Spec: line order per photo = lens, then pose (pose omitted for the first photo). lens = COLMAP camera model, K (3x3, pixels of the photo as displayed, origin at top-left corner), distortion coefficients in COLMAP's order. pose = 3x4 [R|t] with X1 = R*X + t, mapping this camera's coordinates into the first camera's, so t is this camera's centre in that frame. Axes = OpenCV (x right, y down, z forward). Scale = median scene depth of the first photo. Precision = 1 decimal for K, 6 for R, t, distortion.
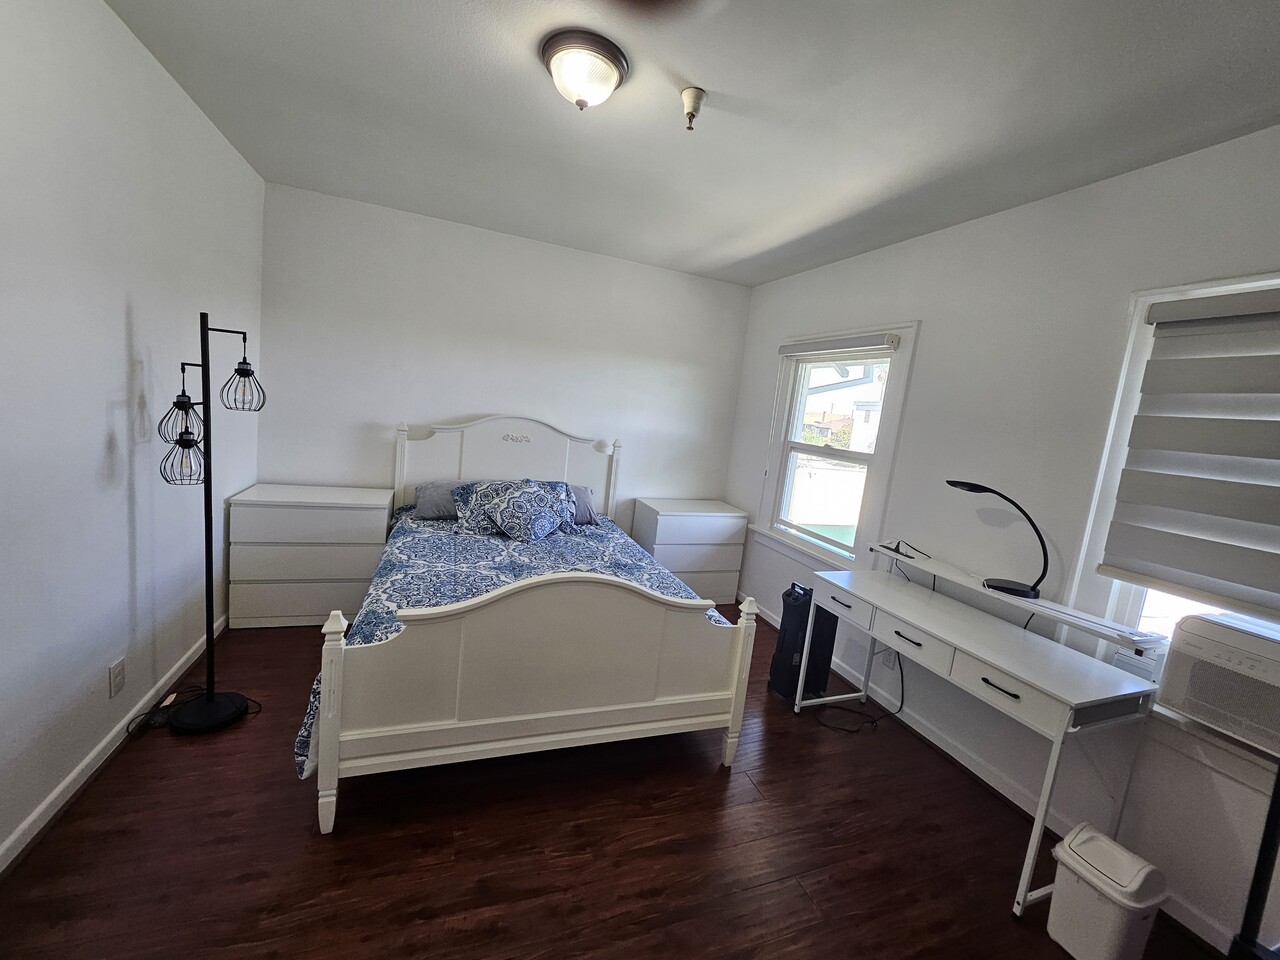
lens RADIAL K [[521.4, 0, 642.2], [0, 521.4, 474.9], [0, 0, 1]] dist [0.008464, -0.007801]
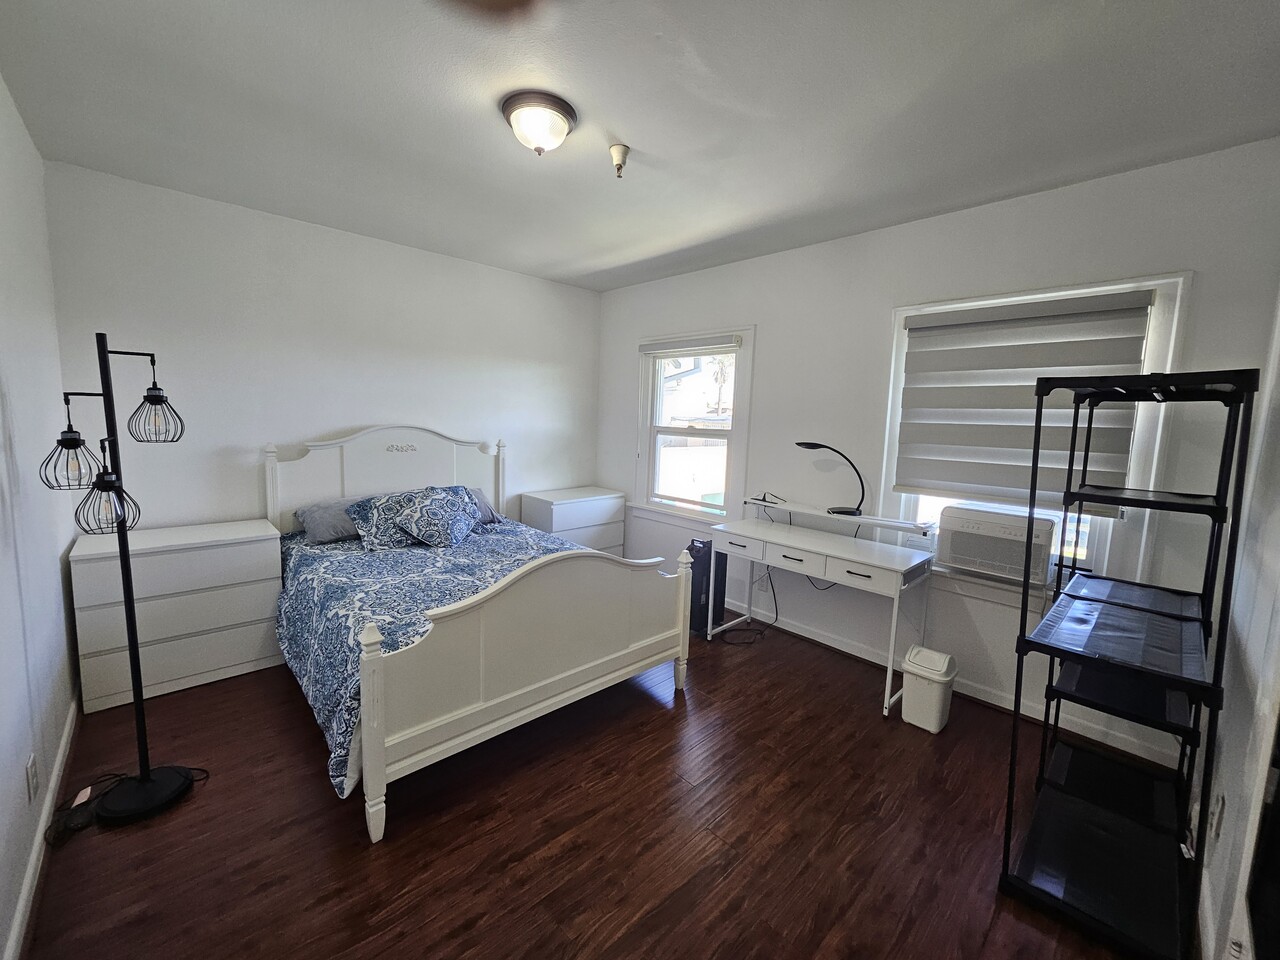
lens RADIAL K [[518.1, 0, 654.4], [0, 518.1, 474.3], [0, 0, 1]] dist [-0.000323, 0.000053]
pose [[0.914469, -0.124125, 0.385148, -0.259126], [0.118782, 0.992203, 0.037740, -0.002404], [-0.386830, 0.011236, 0.922083, -0.099820]]
